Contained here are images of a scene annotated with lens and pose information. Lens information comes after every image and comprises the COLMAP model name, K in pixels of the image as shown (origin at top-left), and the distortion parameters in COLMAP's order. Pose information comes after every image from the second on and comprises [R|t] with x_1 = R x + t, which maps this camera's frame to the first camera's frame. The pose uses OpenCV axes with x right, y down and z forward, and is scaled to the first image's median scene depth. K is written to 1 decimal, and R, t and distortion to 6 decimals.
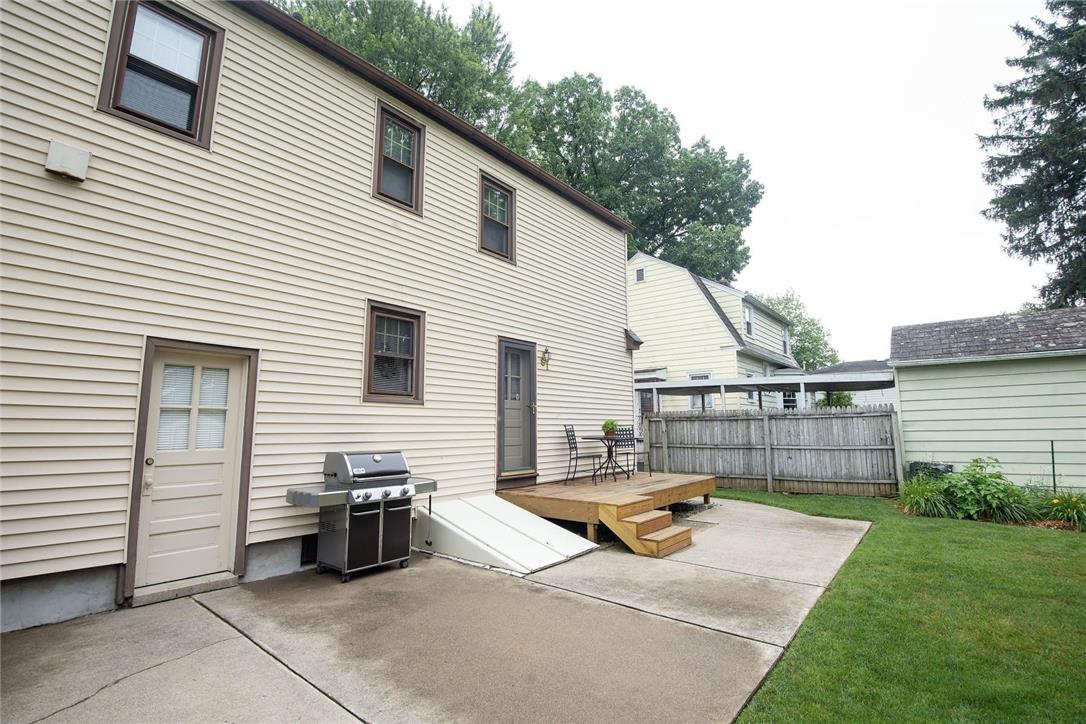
lens RADIAL K [[500.6, 0, 549.6], [0, 500.6, 356.3], [0, 0, 1]] dist [-0.004014, -0.019920]
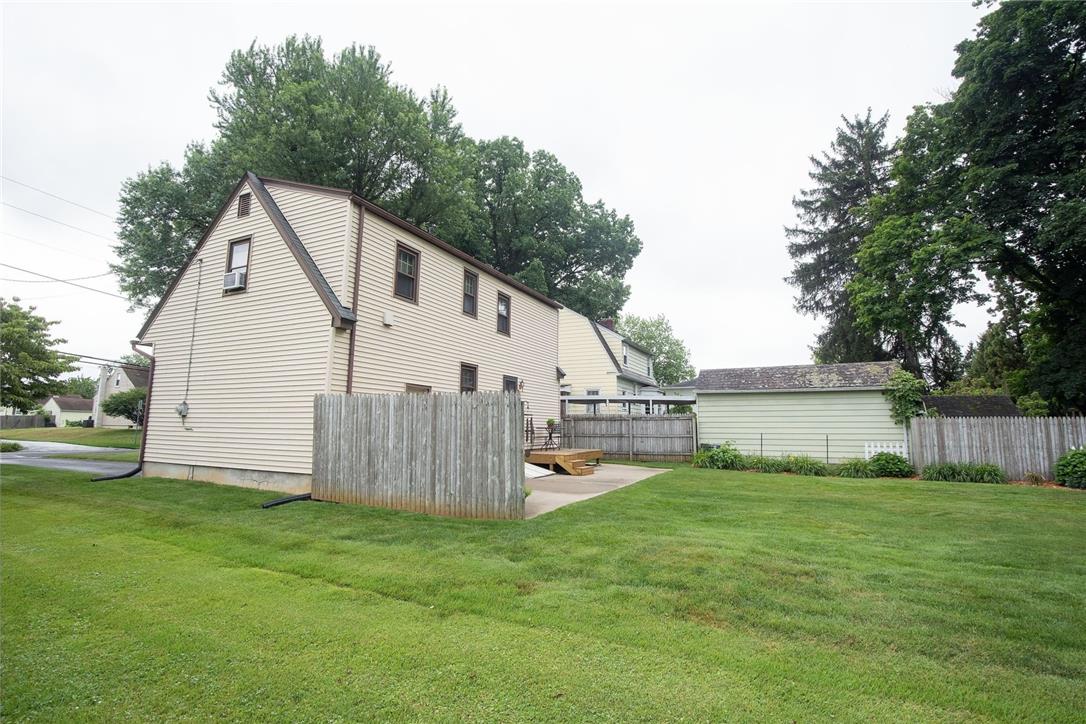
lens RADIAL K [[500.6, 0, 549.6], [0, 500.6, 356.3], [0, 0, 1]] dist [-0.004014, -0.019920]
pose [[0.974185, 0.045533, 0.221112, -0.229167], [-0.045220, 0.998956, -0.006479, -0.068833], [-0.221176, -0.003687, 0.975227, -0.612136]]
